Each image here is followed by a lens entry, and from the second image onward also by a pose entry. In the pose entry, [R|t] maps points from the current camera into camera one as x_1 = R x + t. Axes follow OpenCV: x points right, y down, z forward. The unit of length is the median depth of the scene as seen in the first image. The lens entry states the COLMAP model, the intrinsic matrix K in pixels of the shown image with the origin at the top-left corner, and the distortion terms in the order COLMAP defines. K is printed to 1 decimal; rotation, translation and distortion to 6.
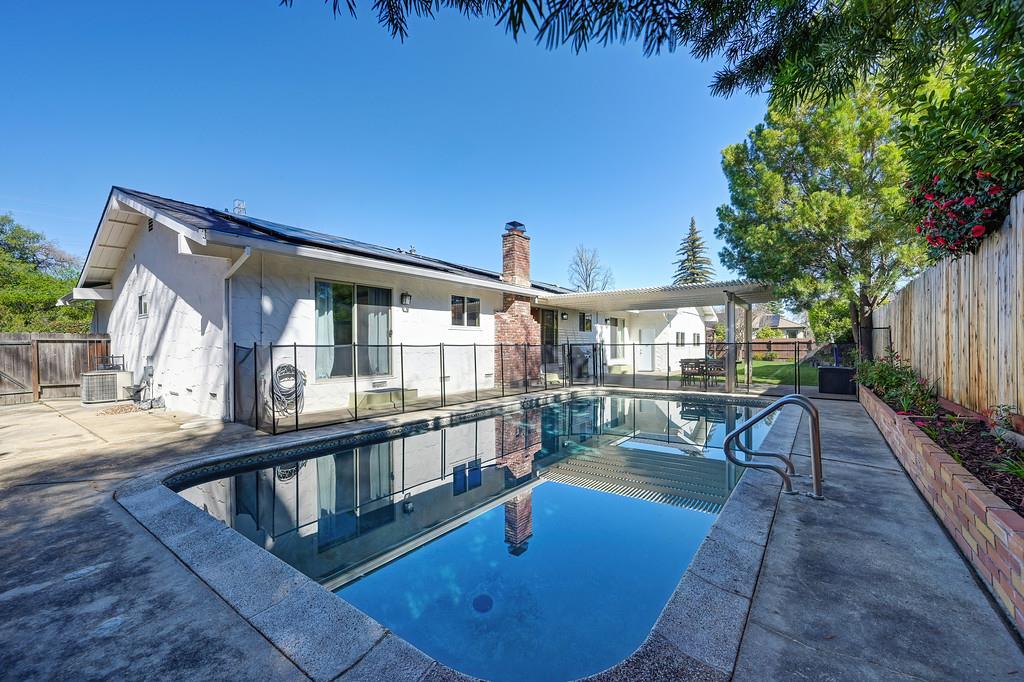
lens RADIAL K [[408.6, 0, 517.3], [0, 408.6, 347.3], [0, 0, 1]] dist [0.003804, 0.000349]
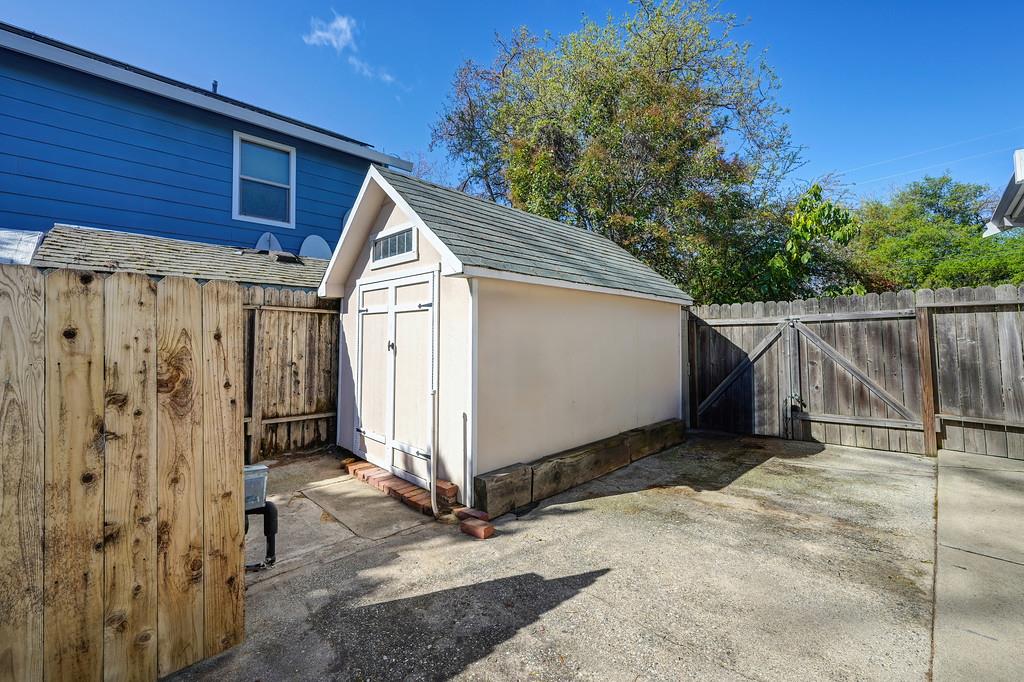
lens RADIAL K [[408.6, 0, 517.1], [0, 408.6, 322.1], [0, 0, 1]] dist [0.003804, 0.000349]
pose [[-0.156408, -0.029070, -0.987265, -0.852569], [0.009098, 0.999482, -0.030871, 0.009001], [0.987651, -0.013811, -0.156062, 0.804853]]
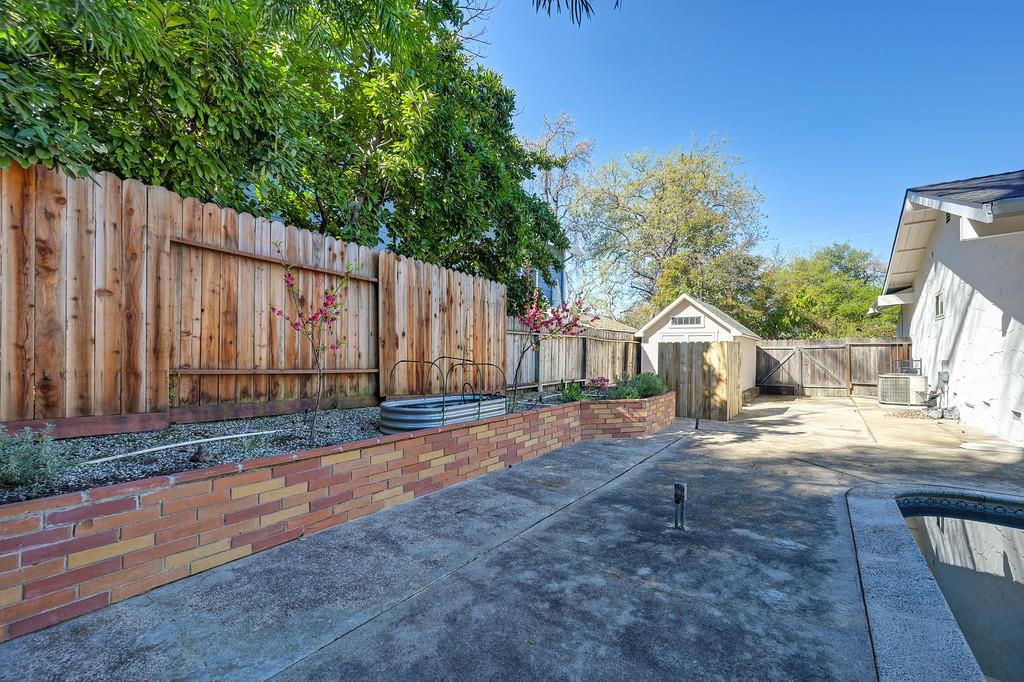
lens RADIAL K [[408.6, 0, 512.2], [0, 408.6, 351.3], [0, 0, 1]] dist [0.003804, 0.000349]
pose [[-0.016669, 0.006044, -0.999843, 0.032272], [-0.003824, 0.999974, 0.006108, -0.001122], [0.999854, 0.003925, -0.016645, 0.061540]]
